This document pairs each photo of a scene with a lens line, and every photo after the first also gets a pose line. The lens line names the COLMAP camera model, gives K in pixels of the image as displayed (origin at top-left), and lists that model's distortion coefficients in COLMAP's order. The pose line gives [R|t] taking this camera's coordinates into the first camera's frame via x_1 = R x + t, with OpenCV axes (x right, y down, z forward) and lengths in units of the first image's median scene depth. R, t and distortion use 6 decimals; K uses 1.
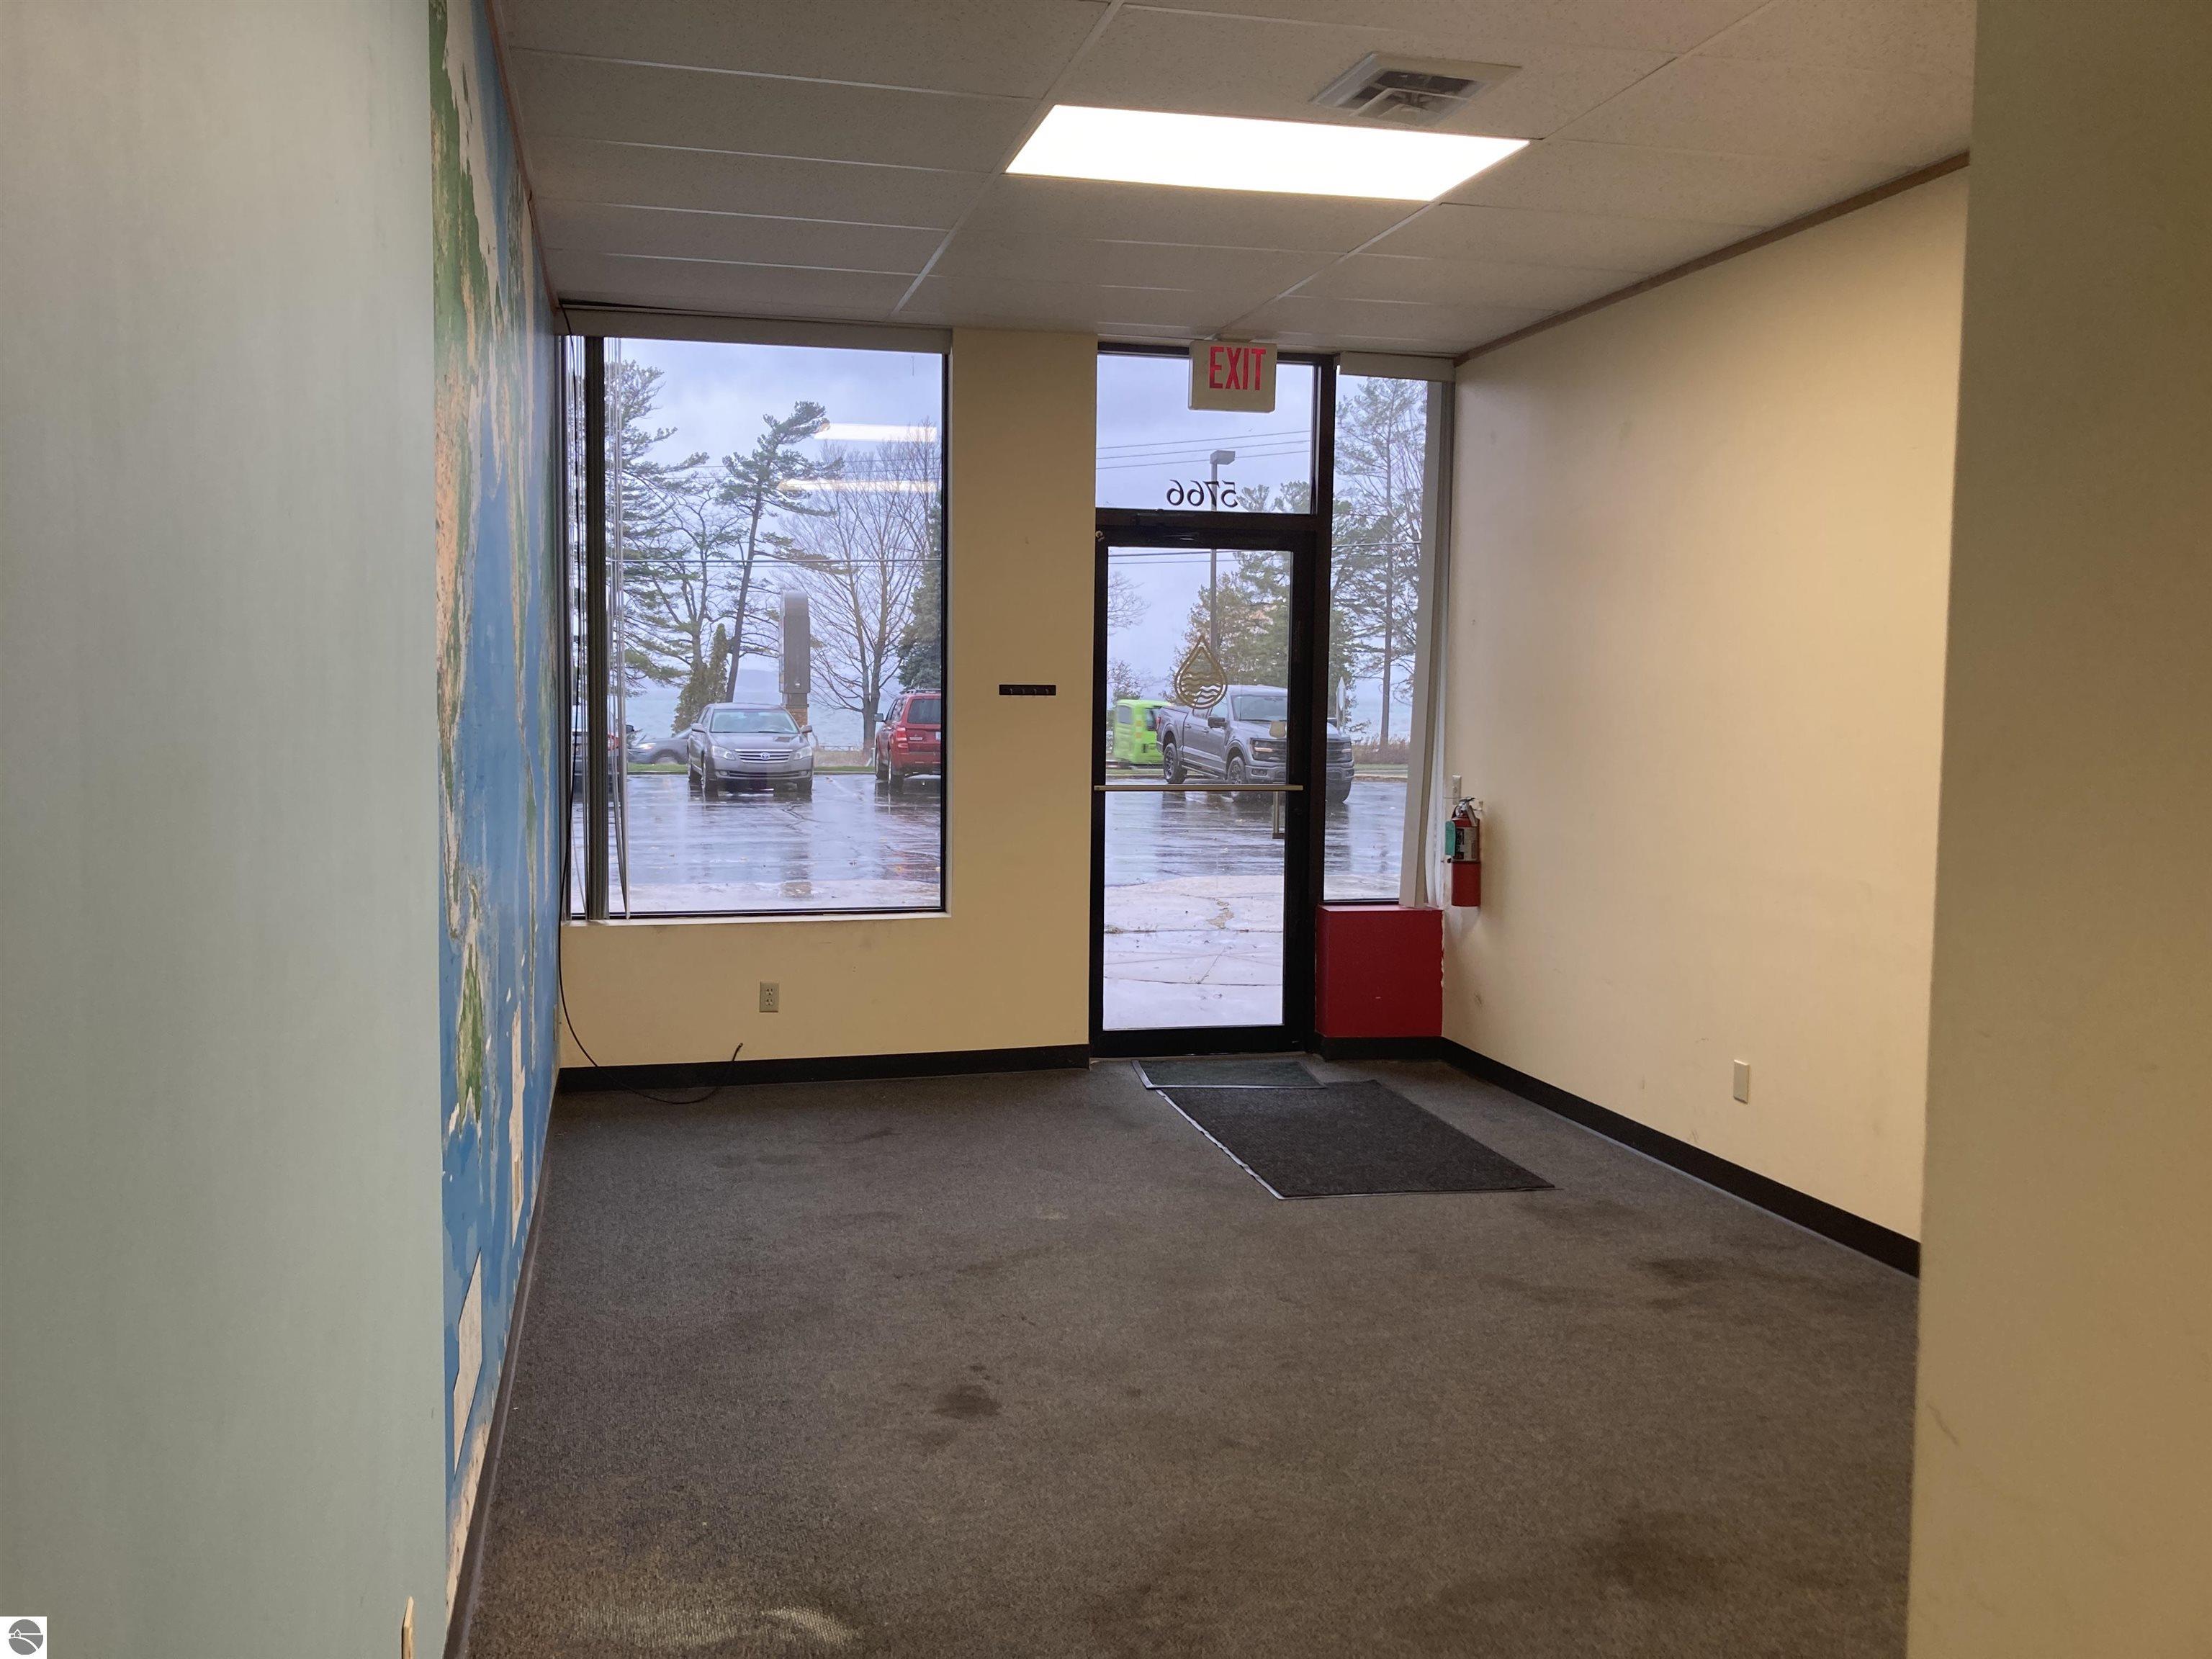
lens RADIAL K [[1852.2, 0, 1106.0], [0, 1852.2, 829.5], [0, 0, 1]] dist [0.004718, -0.003260]
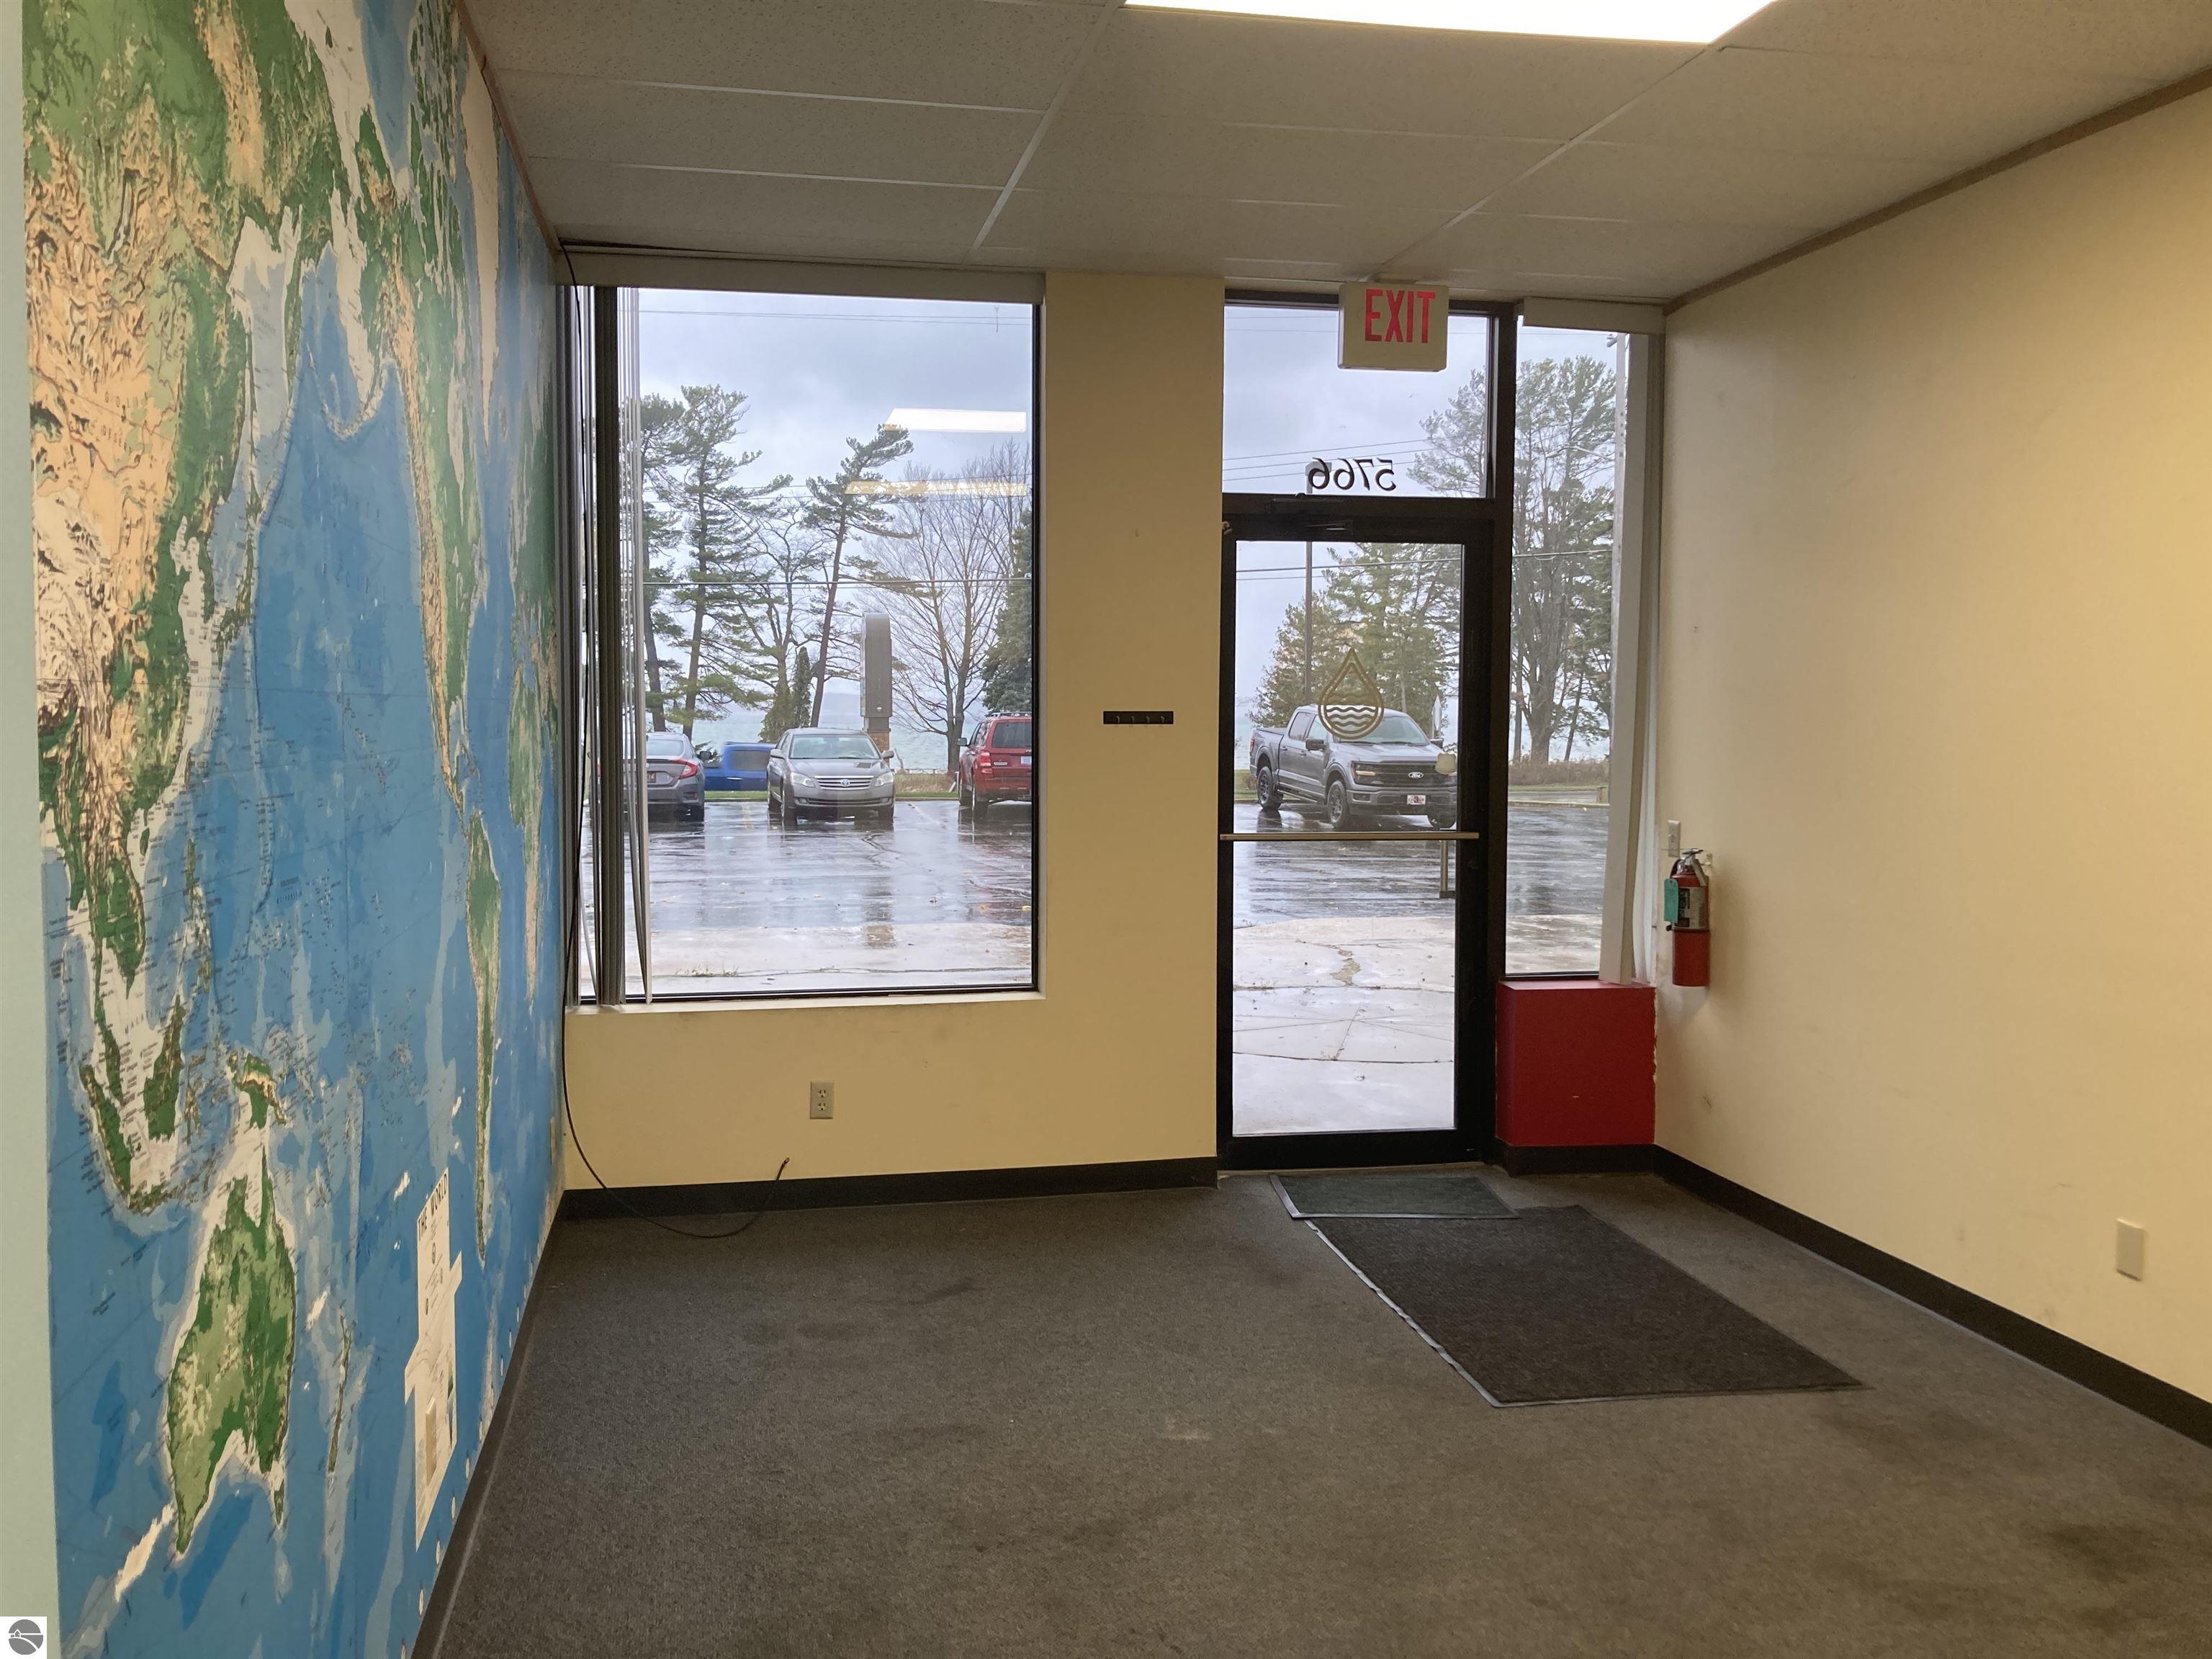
lens RADIAL K [[1852.2, 0, 1106.0], [0, 1852.2, 829.5], [0, 0, 1]] dist [0.004718, -0.003260]
pose [[0.998961, -0.004252, -0.045374, -0.020223], [0.003744, 0.999929, -0.011279, -0.017346], [0.045419, 0.011098, 0.998906, 0.189474]]
